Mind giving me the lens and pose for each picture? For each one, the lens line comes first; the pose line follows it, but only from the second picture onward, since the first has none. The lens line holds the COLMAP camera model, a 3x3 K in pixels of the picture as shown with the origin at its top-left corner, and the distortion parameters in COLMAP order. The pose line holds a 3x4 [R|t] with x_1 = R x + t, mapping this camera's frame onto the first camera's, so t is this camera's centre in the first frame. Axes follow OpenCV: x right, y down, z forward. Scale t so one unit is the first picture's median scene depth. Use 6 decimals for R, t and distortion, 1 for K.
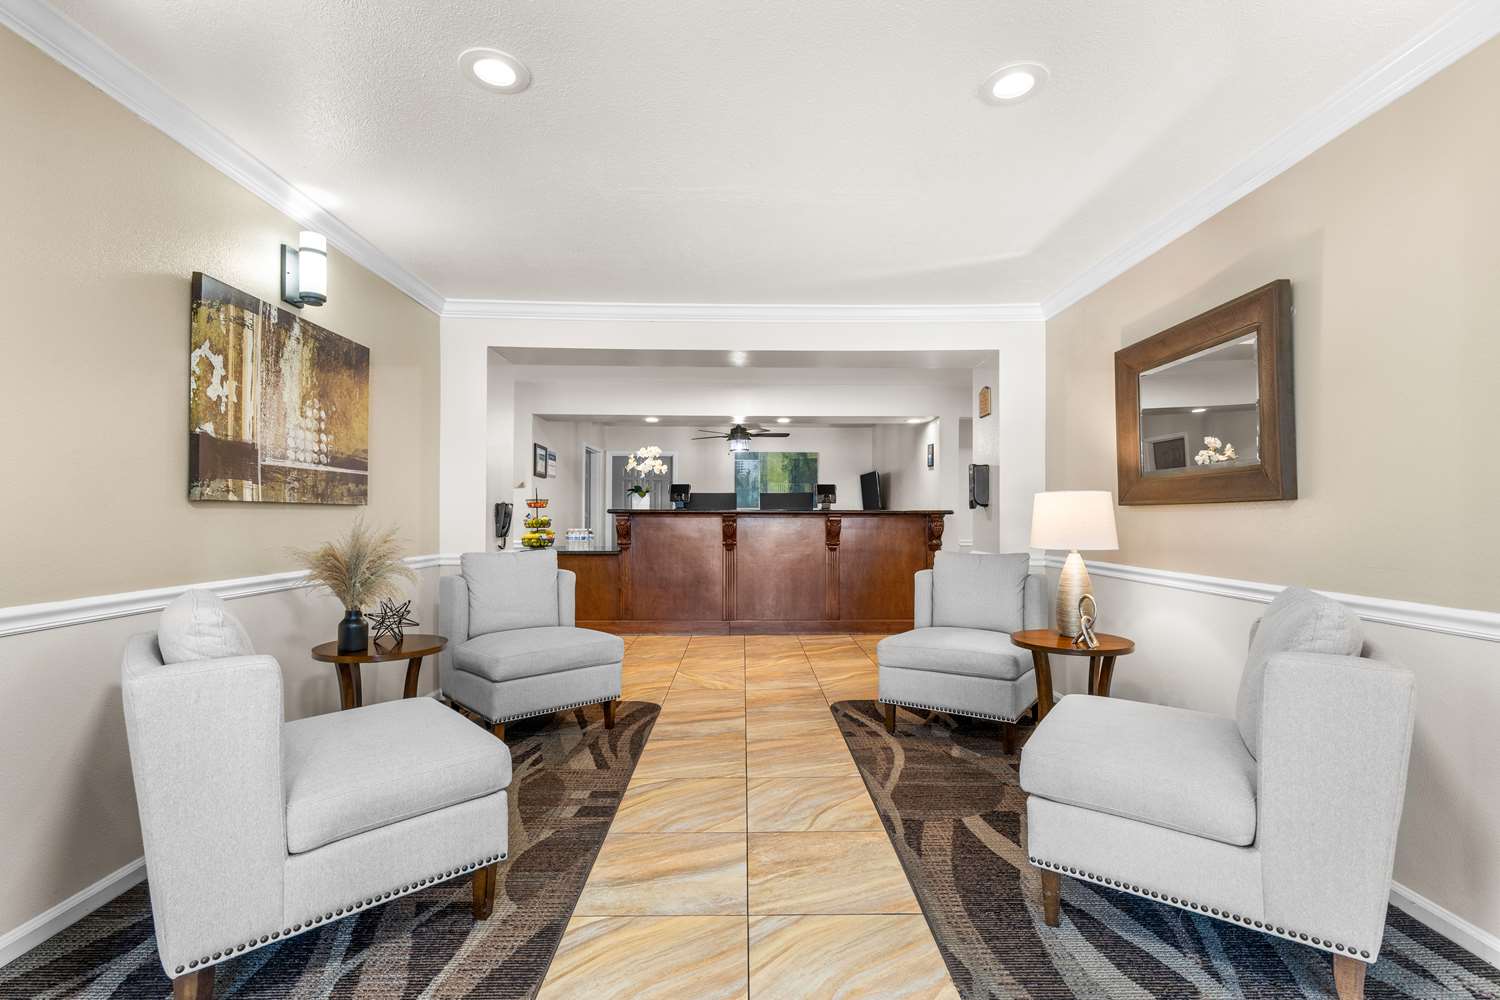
lens RADIAL K [[681.7, 0, 757.7], [0, 681.7, 505.0], [0, 0, 1]] dist [0.000500, 0.000085]
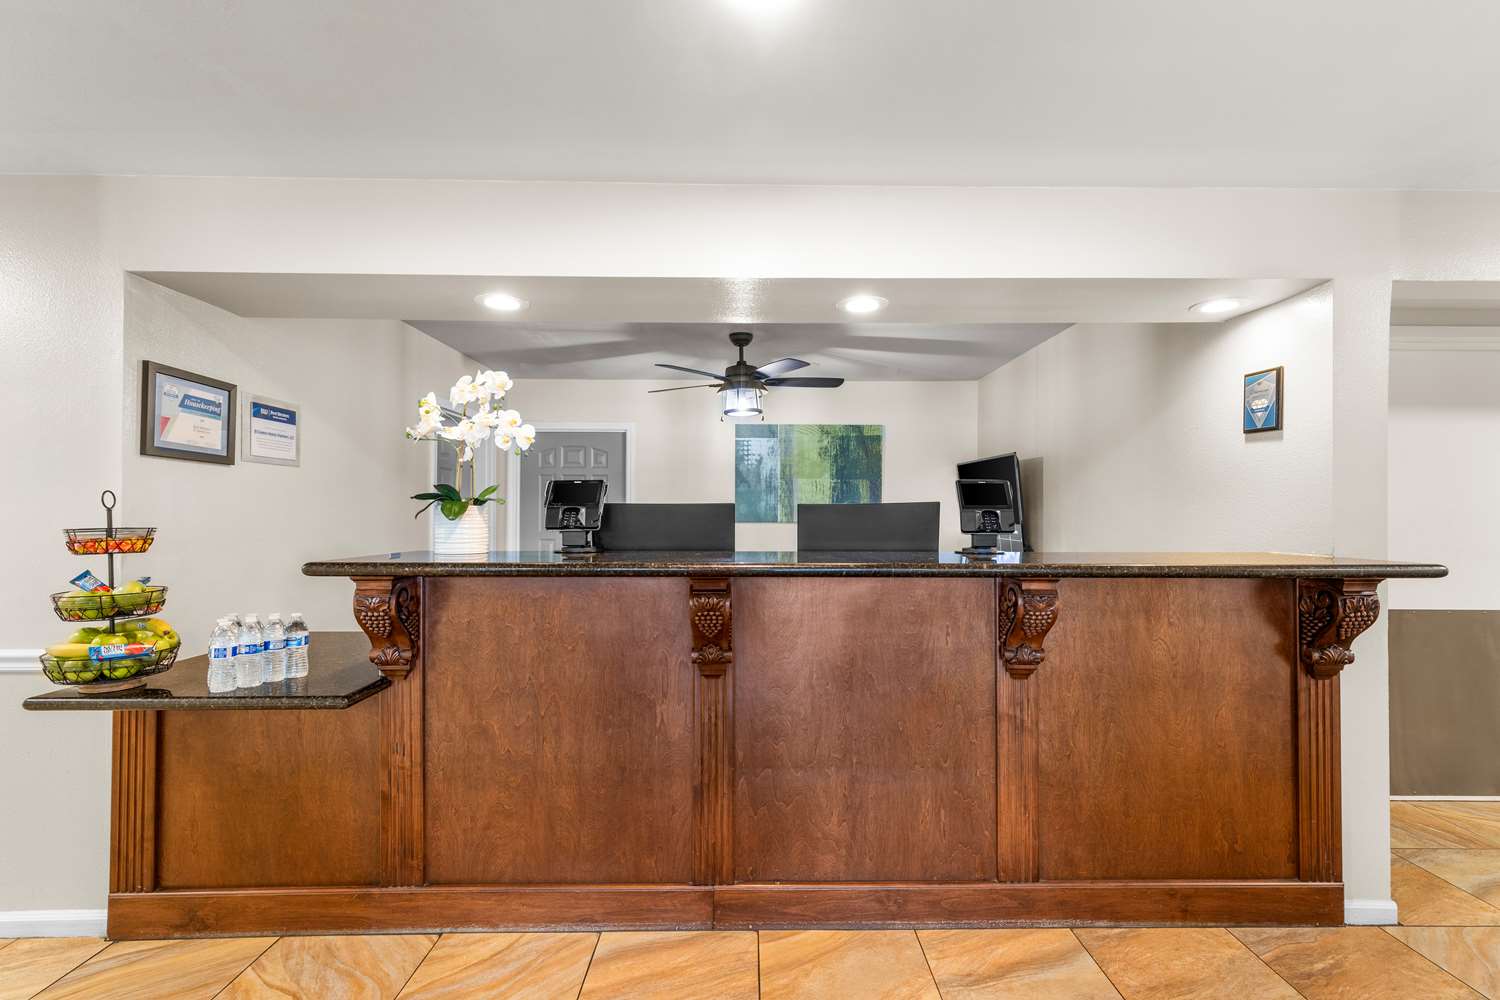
lens RADIAL K [[681.7, 0, 757.7], [0, 681.7, 505.0], [0, 0, 1]] dist [0.000500, 0.000085]
pose [[0.999973, -0.000809, -0.007359, -0.016548], [0.000835, 0.999994, 0.003446, -0.019171], [0.007356, -0.003452, 0.999967, 0.654547]]
